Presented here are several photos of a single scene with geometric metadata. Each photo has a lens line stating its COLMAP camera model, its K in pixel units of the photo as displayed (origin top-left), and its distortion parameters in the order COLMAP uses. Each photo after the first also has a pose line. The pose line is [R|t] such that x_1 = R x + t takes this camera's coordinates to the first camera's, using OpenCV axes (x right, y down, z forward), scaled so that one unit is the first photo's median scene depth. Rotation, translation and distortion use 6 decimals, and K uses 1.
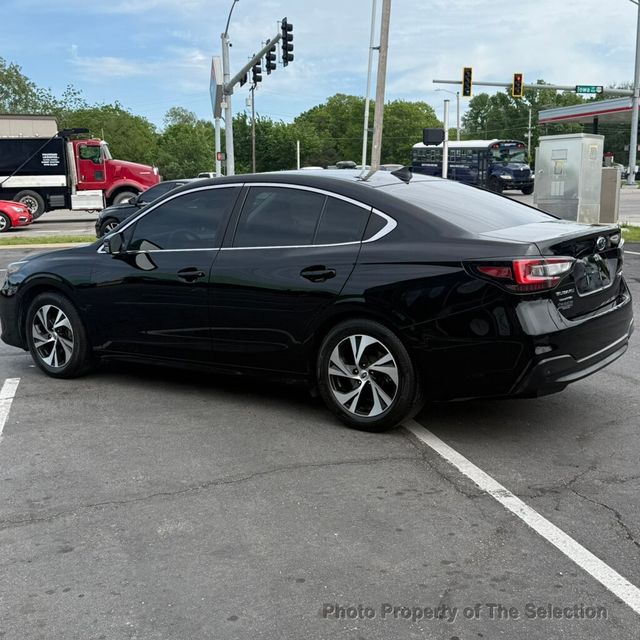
lens RADIAL K [[861.3, 0, 323.5], [0, 861.3, 320.6], [0, 0, 1]] dist [0.088046, 0.000000]
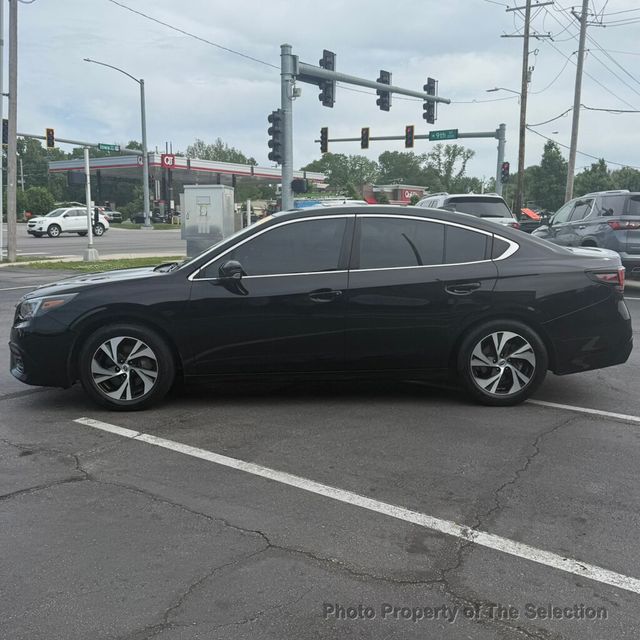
lens RADIAL K [[697.2, 0, 314.1], [0, 697.2, 317.7], [0, 0, 1]] dist [0.054939, 0.000000]
pose [[0.797477, -0.070410, 0.599227, -0.785920], [0.082693, 0.996550, 0.007045, -0.034228], [-0.597656, 0.043934, 0.800548, 0.315078]]
